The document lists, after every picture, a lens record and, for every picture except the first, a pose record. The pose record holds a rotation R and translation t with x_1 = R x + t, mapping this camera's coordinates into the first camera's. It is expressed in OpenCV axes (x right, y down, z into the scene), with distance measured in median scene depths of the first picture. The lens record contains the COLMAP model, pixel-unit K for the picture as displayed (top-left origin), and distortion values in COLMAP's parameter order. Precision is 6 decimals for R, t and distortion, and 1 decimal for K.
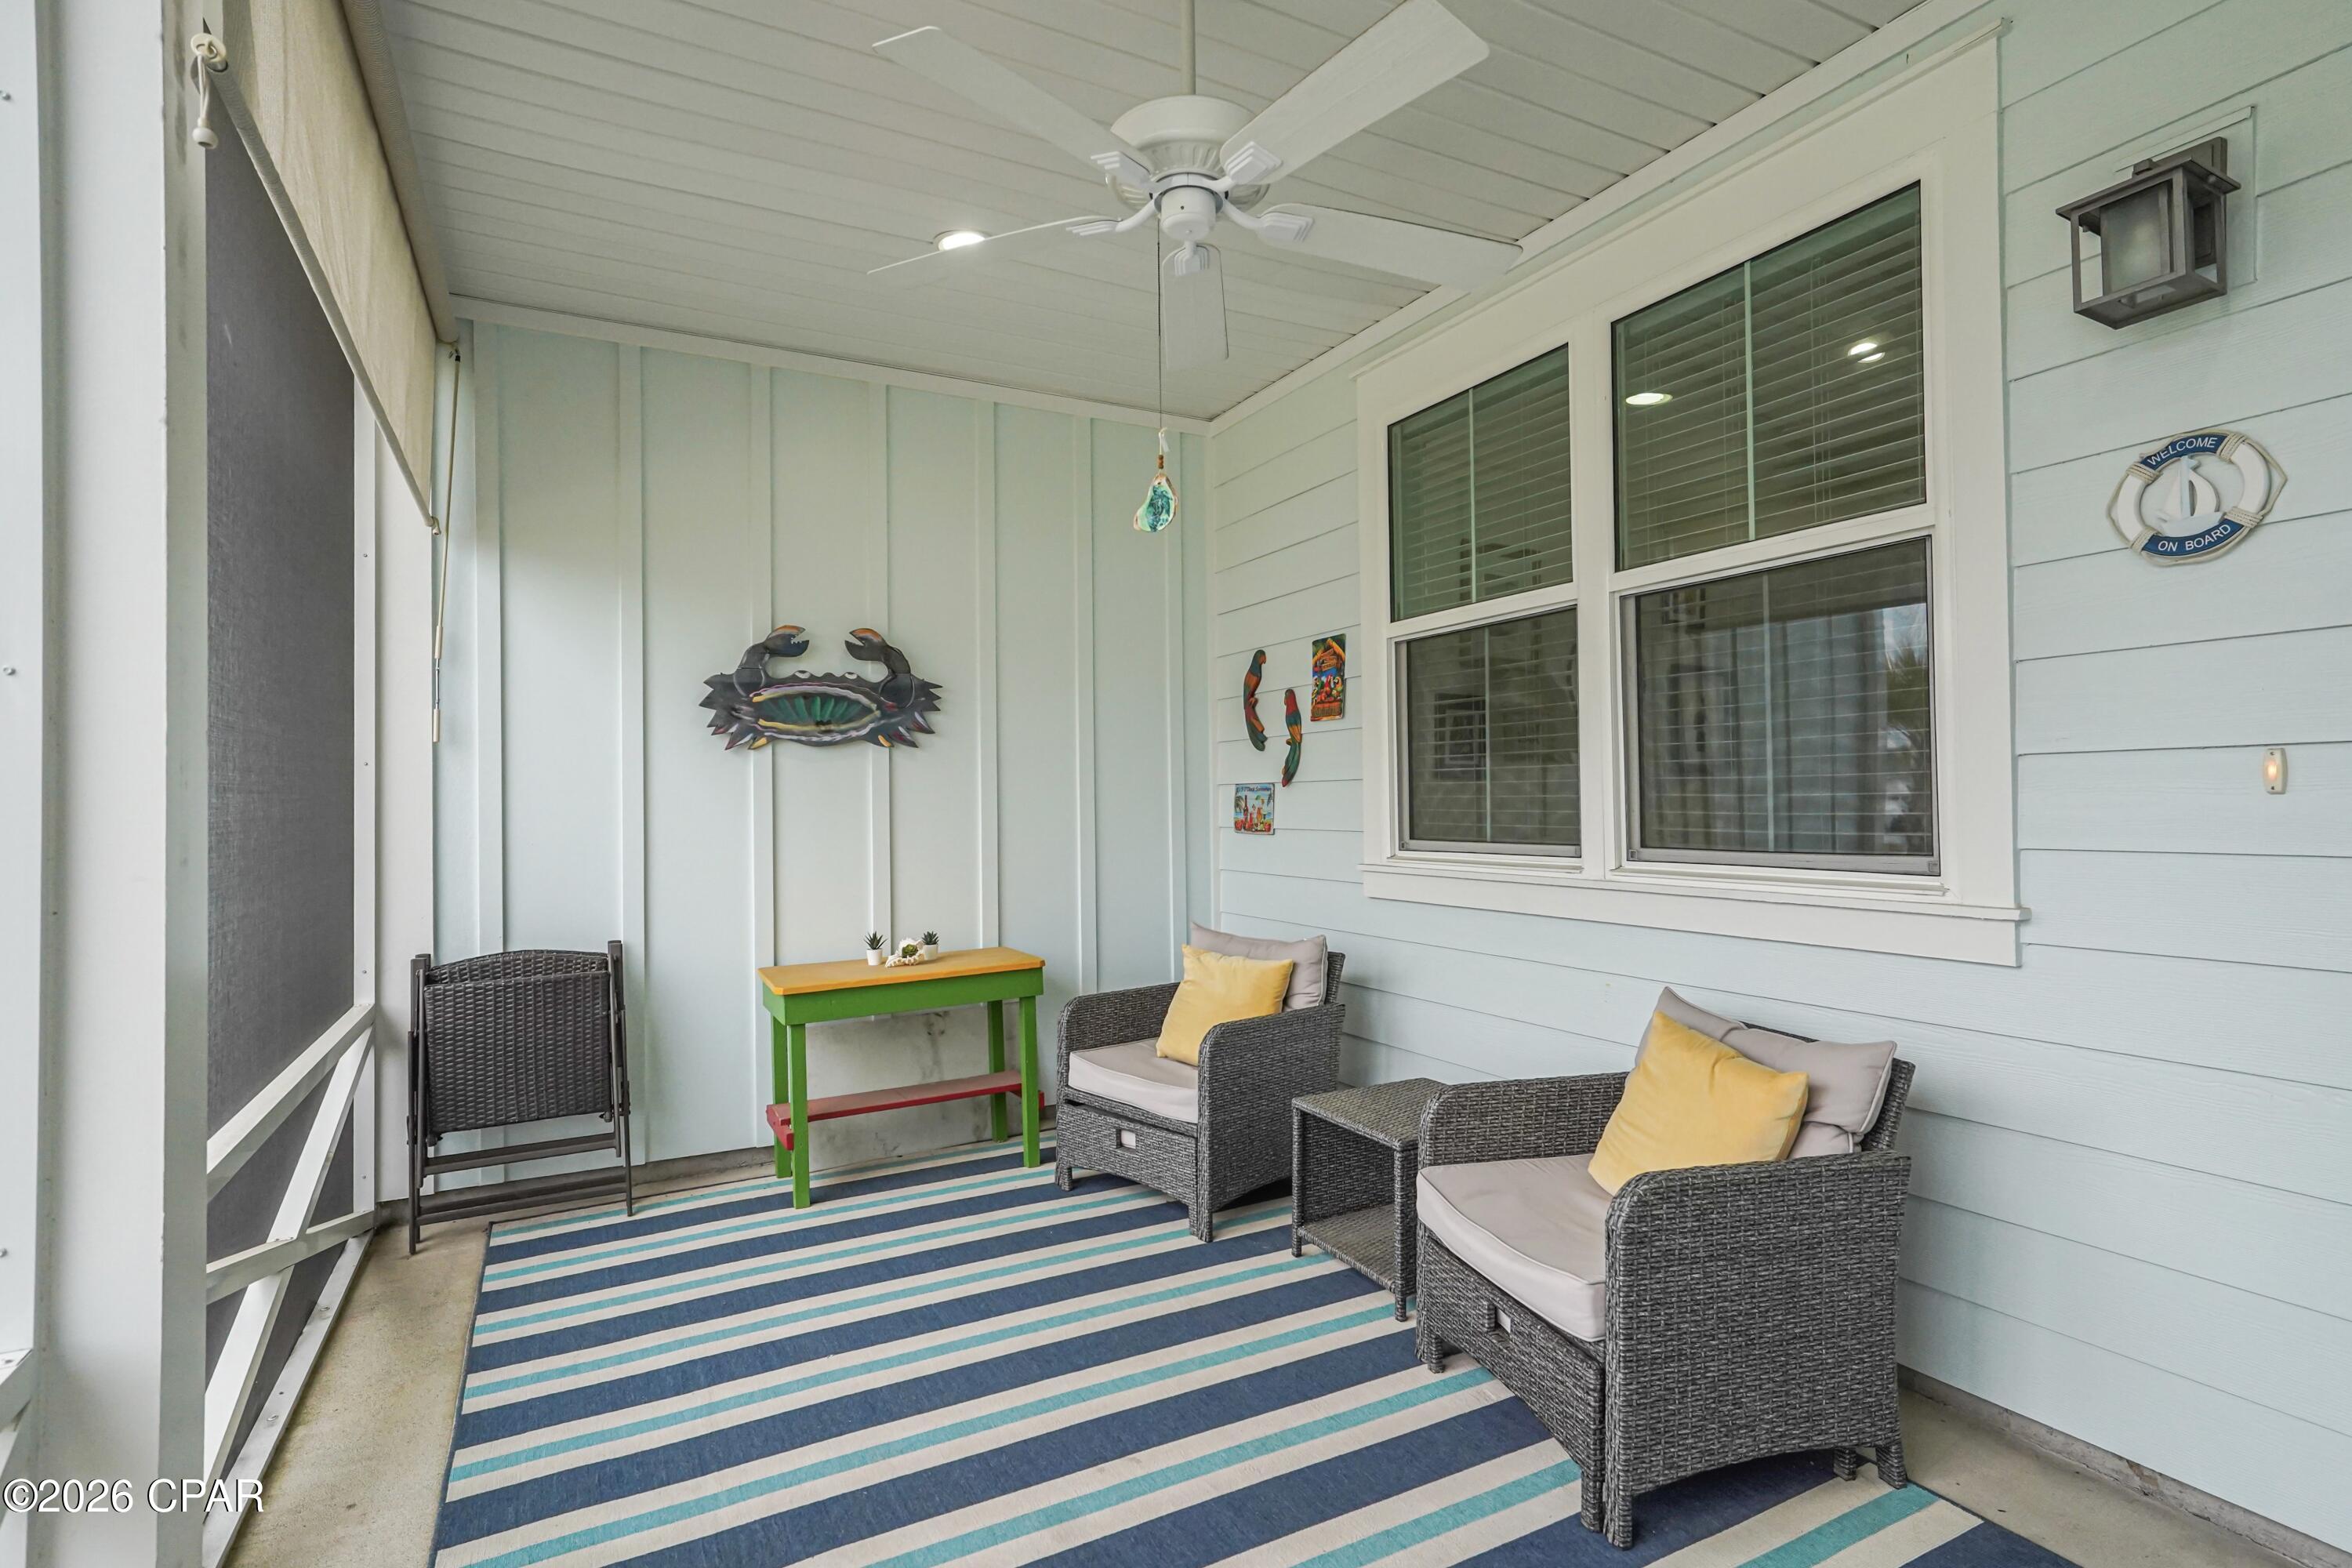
lens RADIAL K [[1159.6, 0, 1176.0], [0, 1159.6, 784.0], [0, 0, 1]] dist [-0.002415, 0.000292]
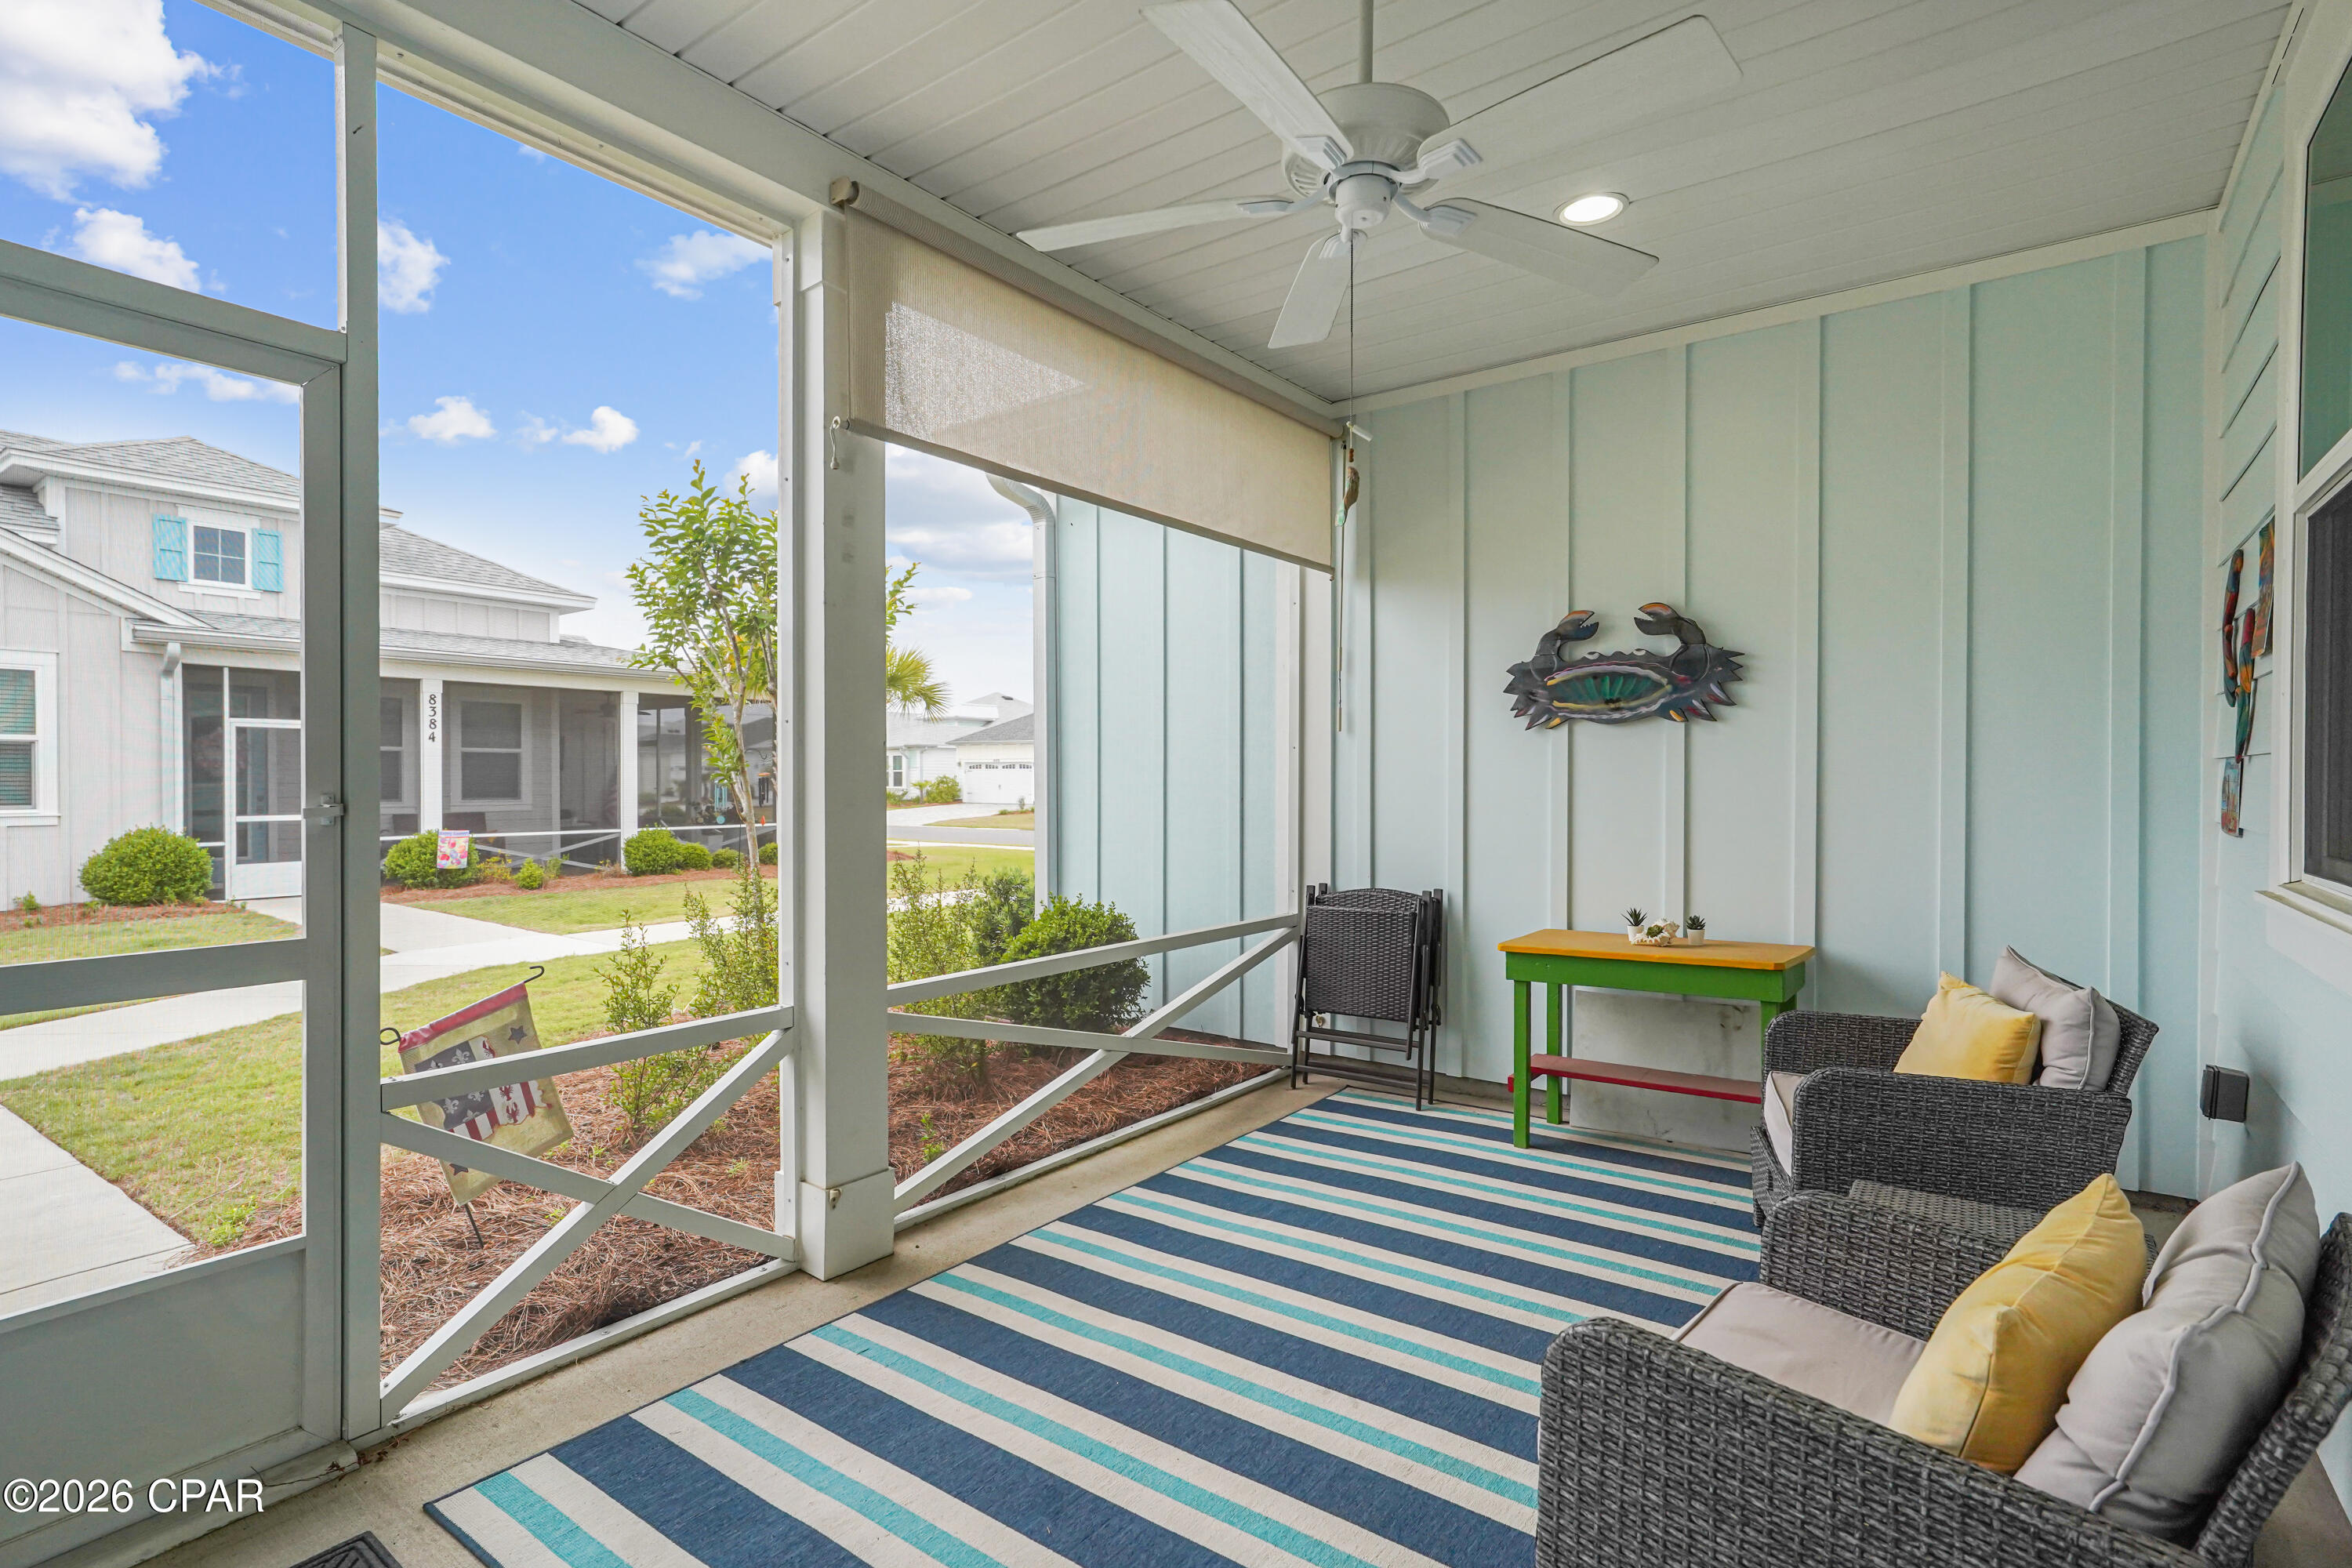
lens RADIAL K [[1125.3, 0, 1176.0], [0, 1125.3, 784.0], [0, 0, 1]] dist [-0.000572, 0.000478]
pose [[0.431147, 0.018295, -0.902096, 0.454980], [0.007399, 0.999689, 0.023811, -0.006002], [0.902251, -0.016941, 0.430878, 0.232431]]
